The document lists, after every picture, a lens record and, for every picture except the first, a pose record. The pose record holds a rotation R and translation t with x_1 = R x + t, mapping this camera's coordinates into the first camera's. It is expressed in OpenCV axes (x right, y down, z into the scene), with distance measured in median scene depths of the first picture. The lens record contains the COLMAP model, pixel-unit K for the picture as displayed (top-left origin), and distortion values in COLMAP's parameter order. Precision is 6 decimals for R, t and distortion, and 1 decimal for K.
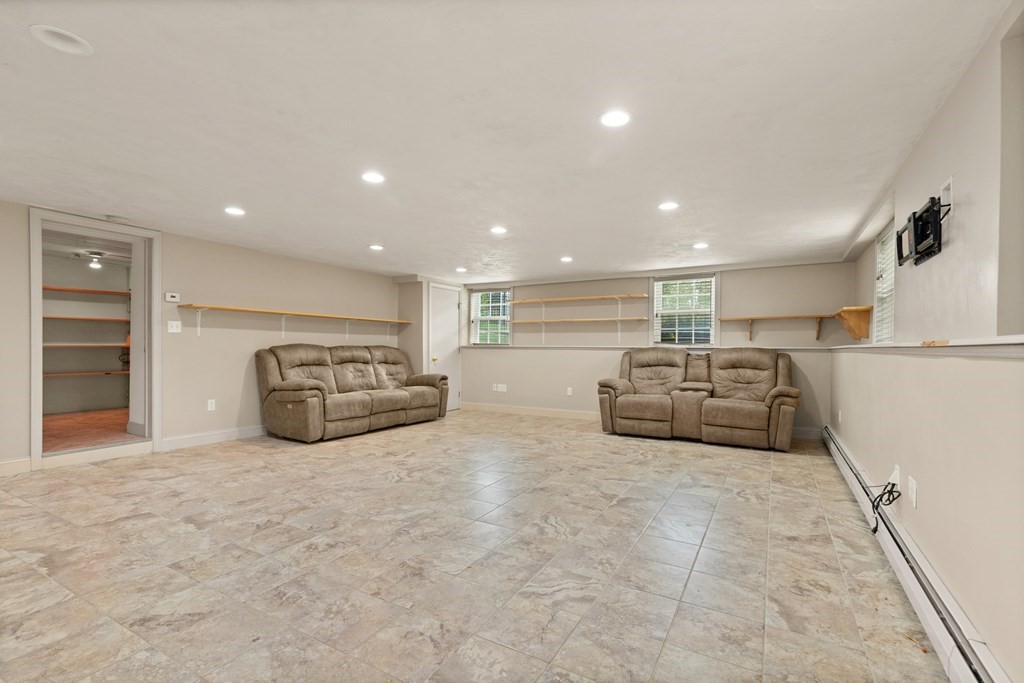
lens RADIAL K [[470.4, 0, 517.0], [0, 470.4, 329.8], [0, 0, 1]] dist [0.006137, -0.000920]
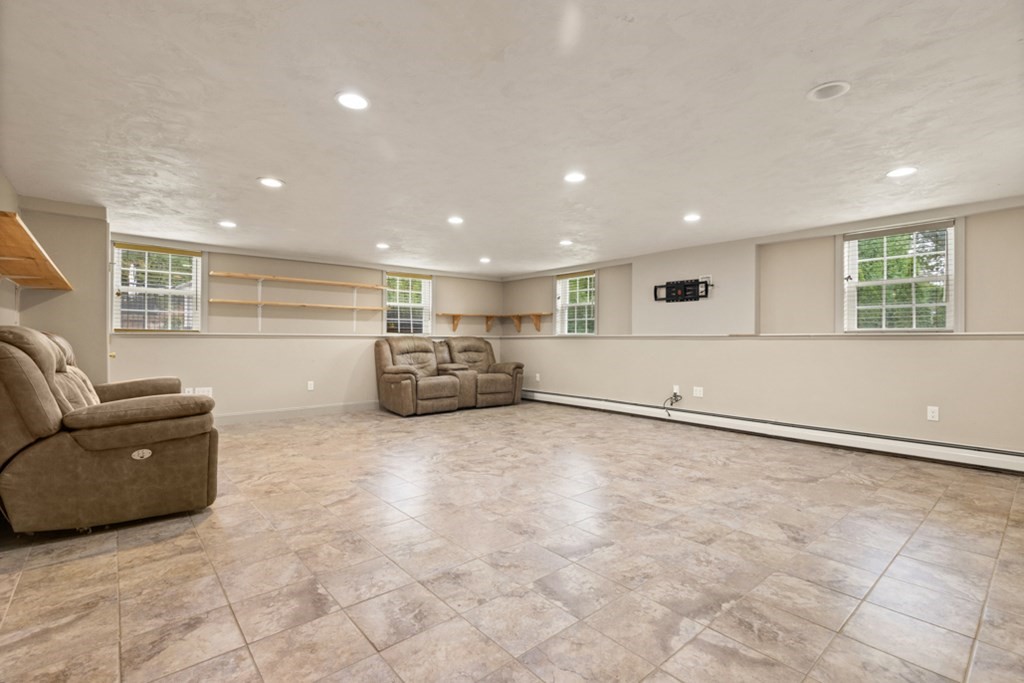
lens RADIAL K [[465.5, 0, 519.6], [0, 465.5, 344.9], [0, 0, 1]] dist [0.007010, -0.000382]
pose [[0.329230, -0.016094, 0.944113, -1.074731], [-0.038174, 0.998810, 0.030338, 0.023565], [-0.943478, -0.046028, 0.328224, 0.624704]]
